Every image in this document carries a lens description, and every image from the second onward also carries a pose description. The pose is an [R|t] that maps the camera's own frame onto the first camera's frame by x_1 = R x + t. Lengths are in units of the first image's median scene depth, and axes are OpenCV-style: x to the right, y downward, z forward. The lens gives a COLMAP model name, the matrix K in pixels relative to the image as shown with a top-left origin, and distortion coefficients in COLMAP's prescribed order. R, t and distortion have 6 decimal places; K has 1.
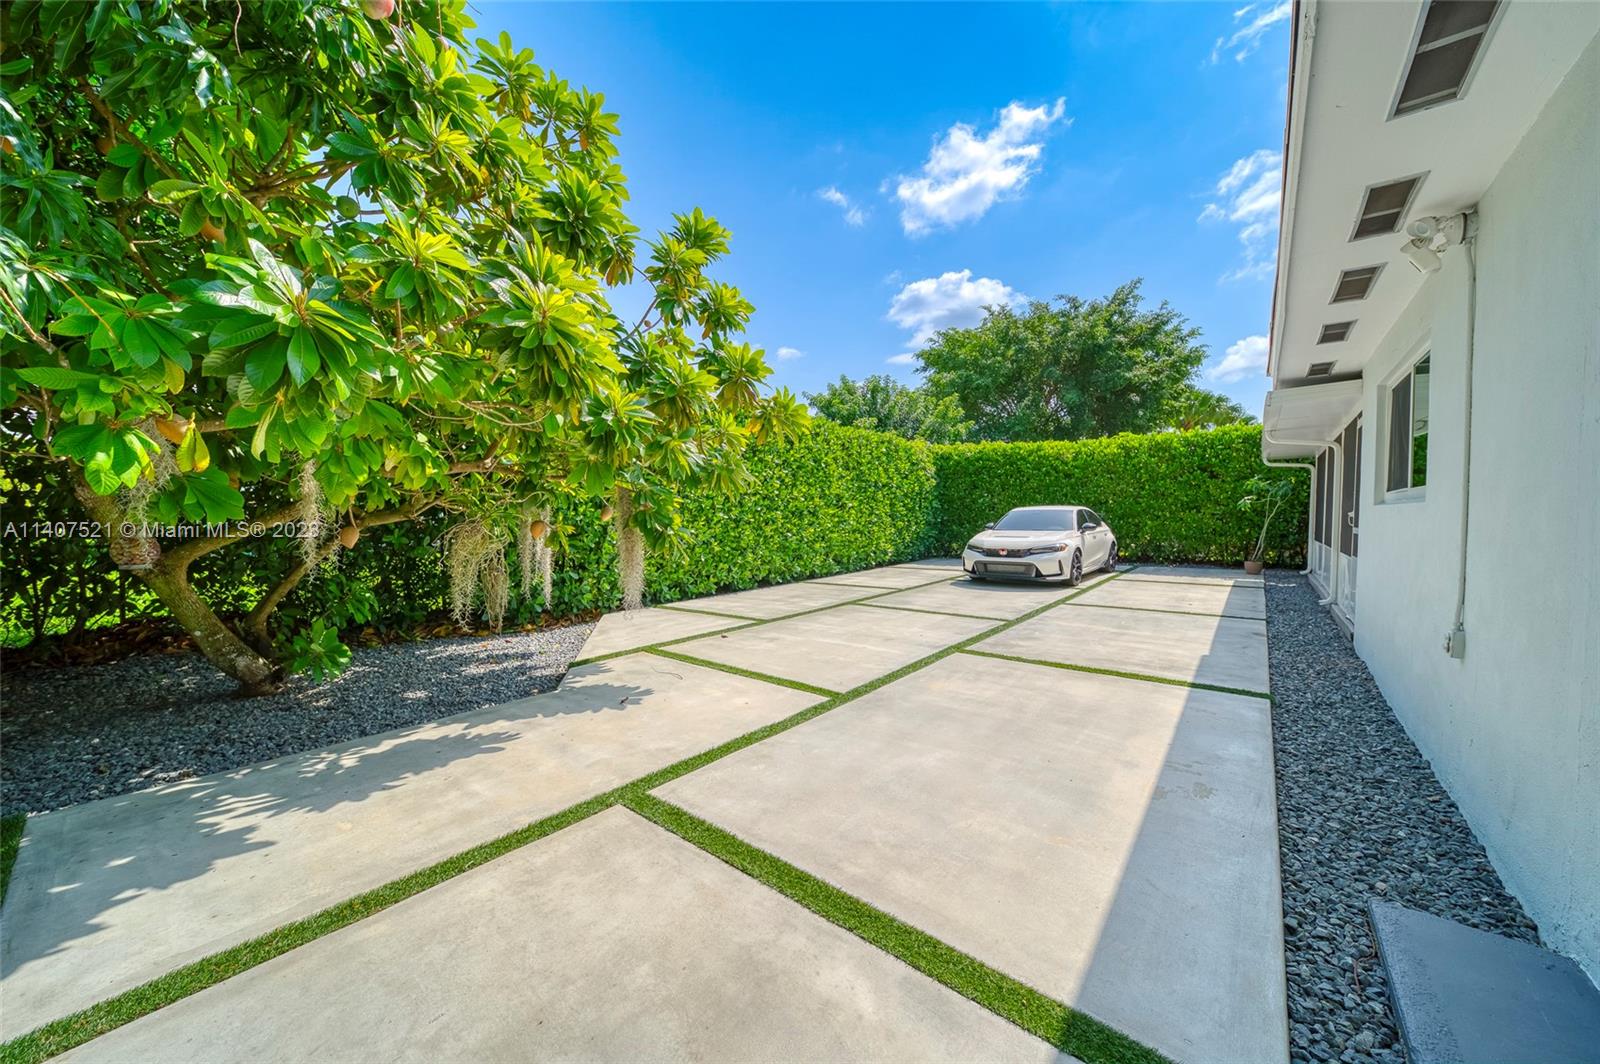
lens RADIAL K [[574.4, 0, 800.2], [0, 574.4, 524.8], [0, 0, 1]] dist [0.002504, -0.001974]
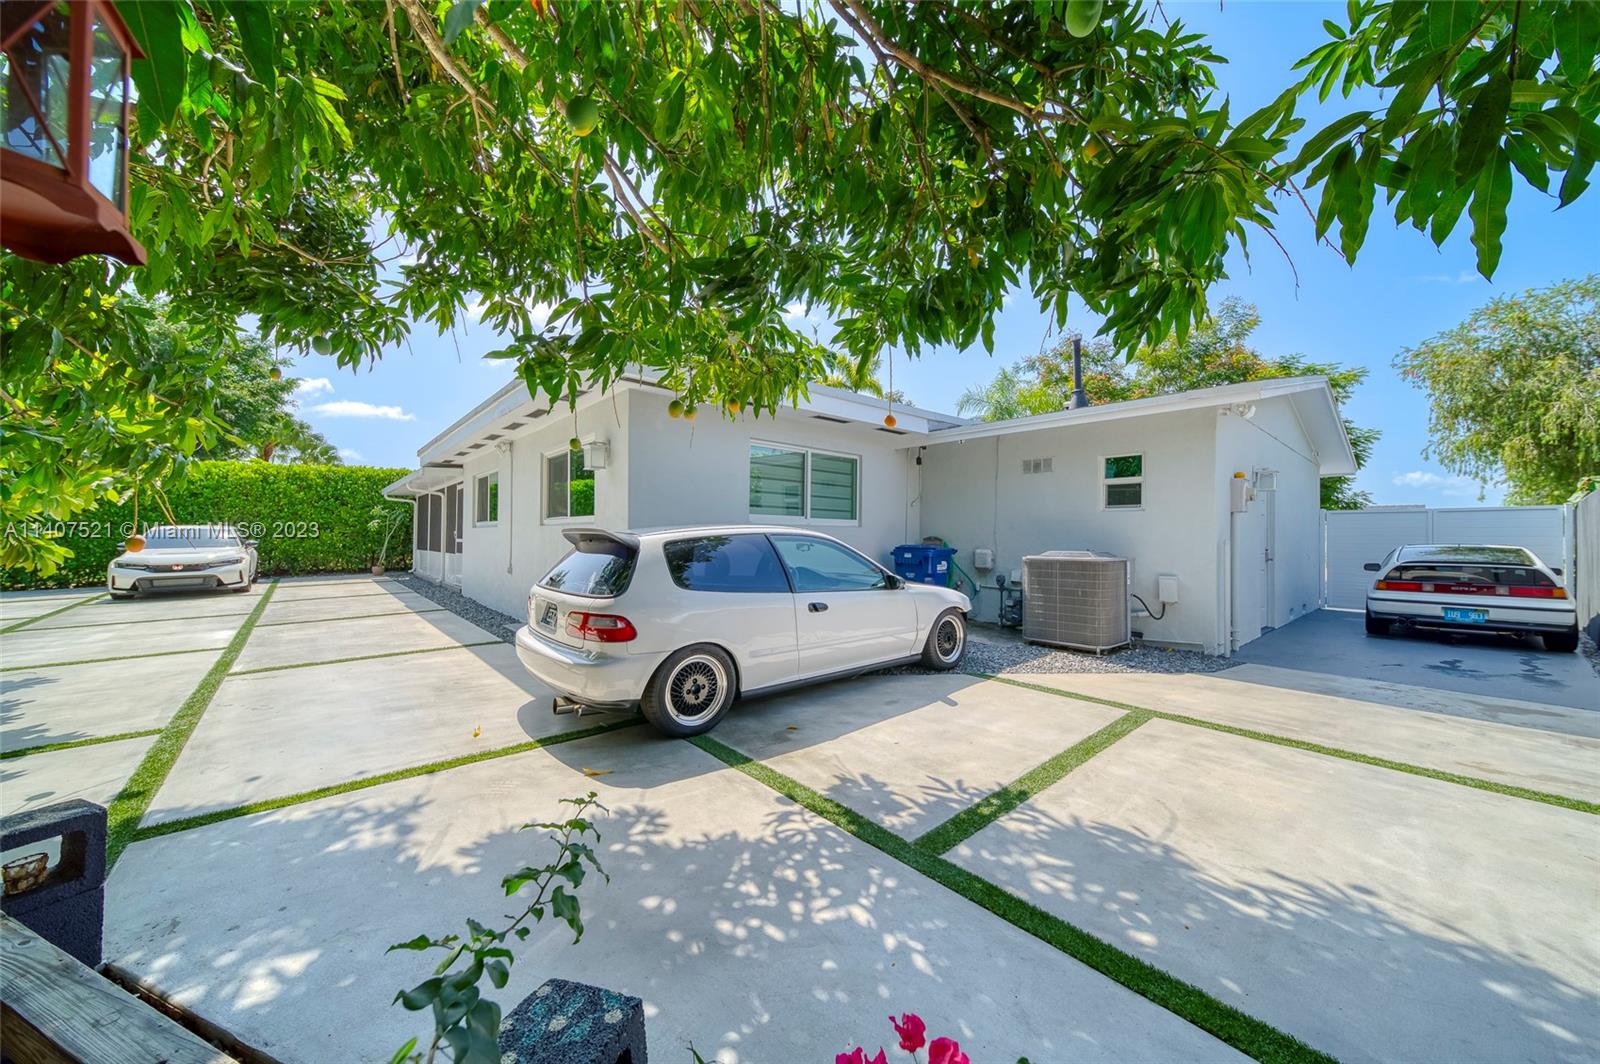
lens RADIAL K [[574.4, 0, 801.7], [0, 574.4, 530.6], [0, 0, 1]] dist [0.002504, -0.001974]
pose [[0.186966, 0.009306, 0.982322, -0.405719], [0.016829, 0.999778, -0.012674, 0.011073], [-0.982222, 0.018901, 0.186768, -0.287933]]
